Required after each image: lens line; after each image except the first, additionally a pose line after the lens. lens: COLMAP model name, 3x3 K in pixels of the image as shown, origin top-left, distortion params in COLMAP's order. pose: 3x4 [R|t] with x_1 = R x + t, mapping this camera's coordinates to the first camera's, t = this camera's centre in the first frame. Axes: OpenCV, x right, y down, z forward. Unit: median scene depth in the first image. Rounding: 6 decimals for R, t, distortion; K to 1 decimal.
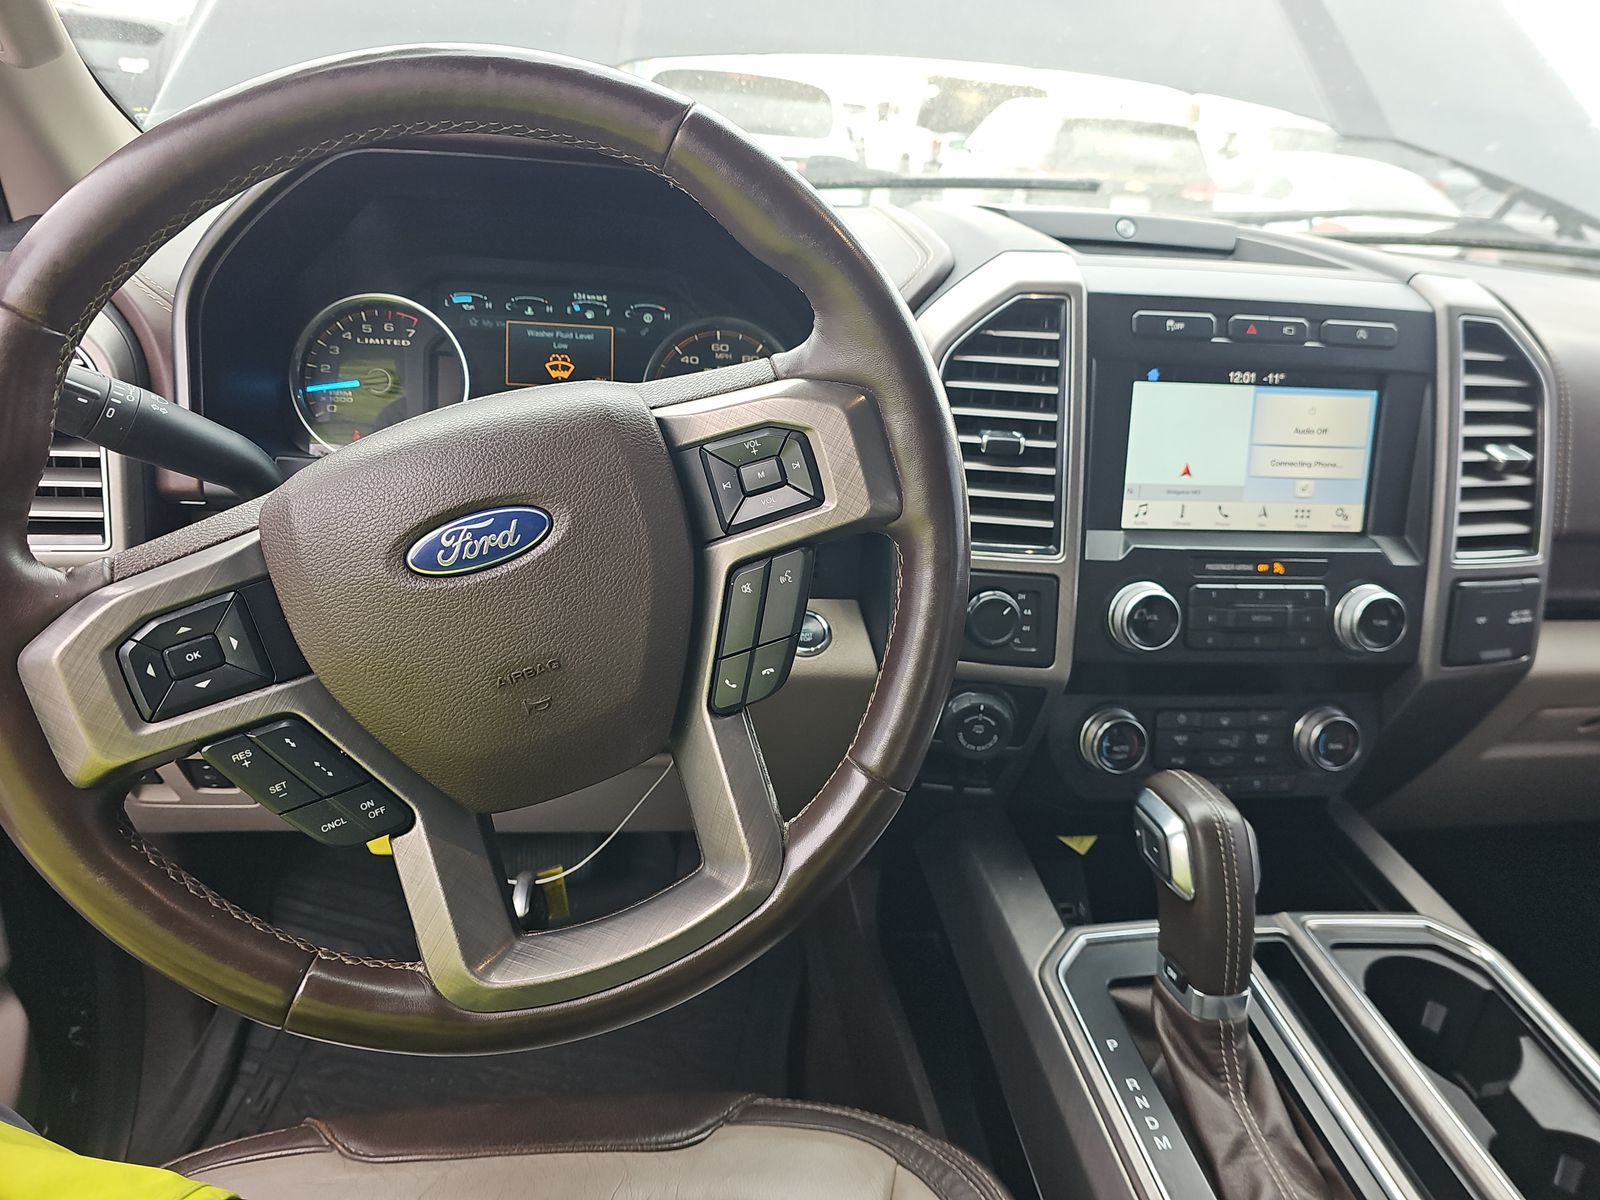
lens RADIAL K [[1062.5, 0, 751.5], [0, 1062.5, 567.7], [0, 0, 1]] dist [0.060912, -0.056615]
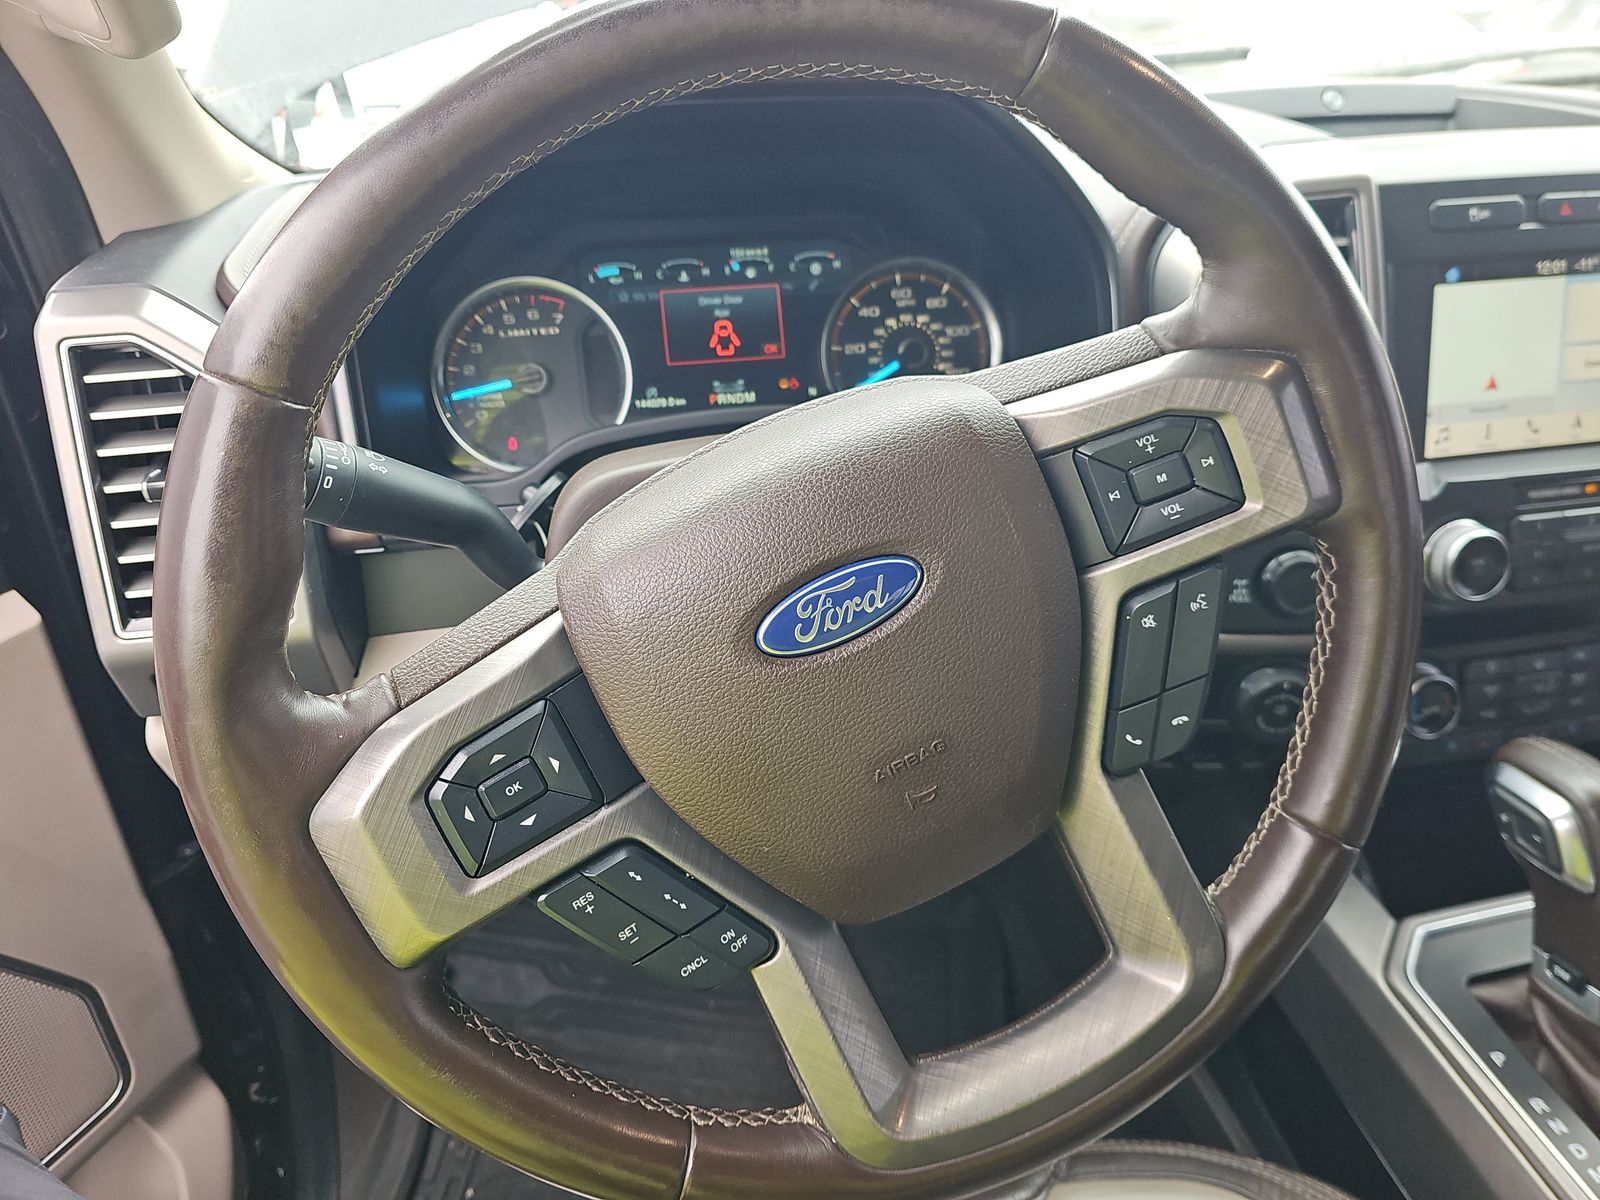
lens RADIAL K [[1062.5, 0, 752.9], [0, 1062.5, 563.9], [0, 0, 1]] dist [0.060912, -0.056615]
pose [[0.994382, -0.105132, -0.012336, -0.212985], [0.105755, 0.991700, 0.073124, -0.084333], [0.004546, -0.074018, 0.997247, 0.147074]]
